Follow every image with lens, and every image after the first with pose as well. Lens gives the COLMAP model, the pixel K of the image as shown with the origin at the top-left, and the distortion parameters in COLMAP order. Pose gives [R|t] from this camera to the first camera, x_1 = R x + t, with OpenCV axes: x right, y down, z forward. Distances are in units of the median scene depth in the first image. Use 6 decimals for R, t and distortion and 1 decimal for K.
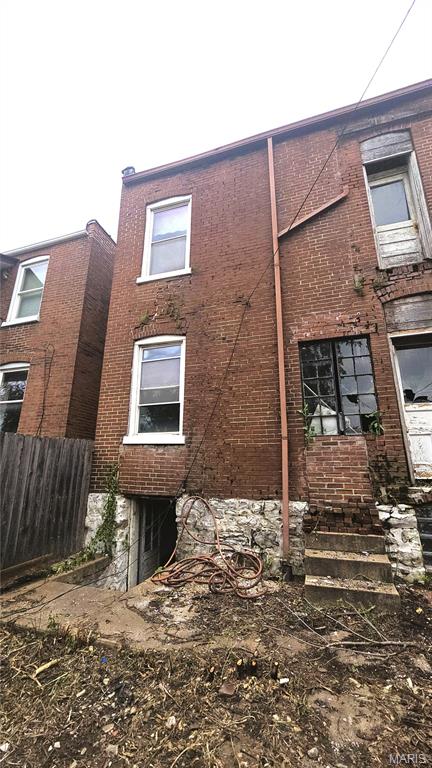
lens RADIAL K [[314.0, 0, 216.0], [0, 314.0, 384.0], [0, 0, 1]] dist [0.000750, -0.000322]
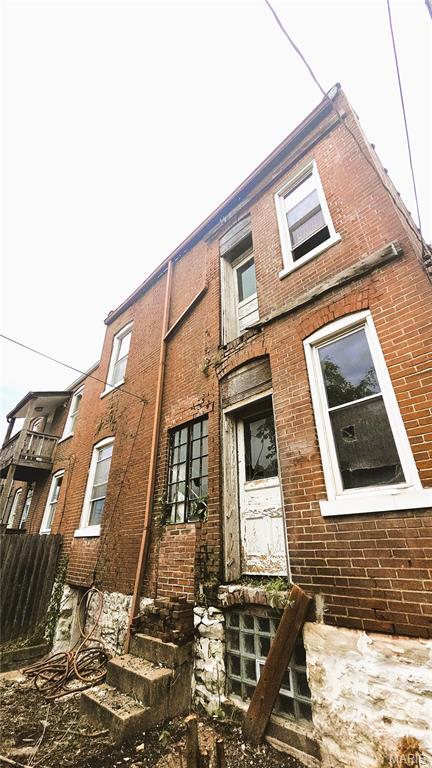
lens RADIAL K [[314.0, 0, 216.0], [0, 314.0, 384.0], [0, 0, 1]] dist [0.000750, -0.000322]
pose [[0.885134, -0.230073, -0.404481, 0.959509], [0.135469, 0.958976, -0.249026, 0.004848], [0.445182, 0.165627, 0.879989, 0.113004]]
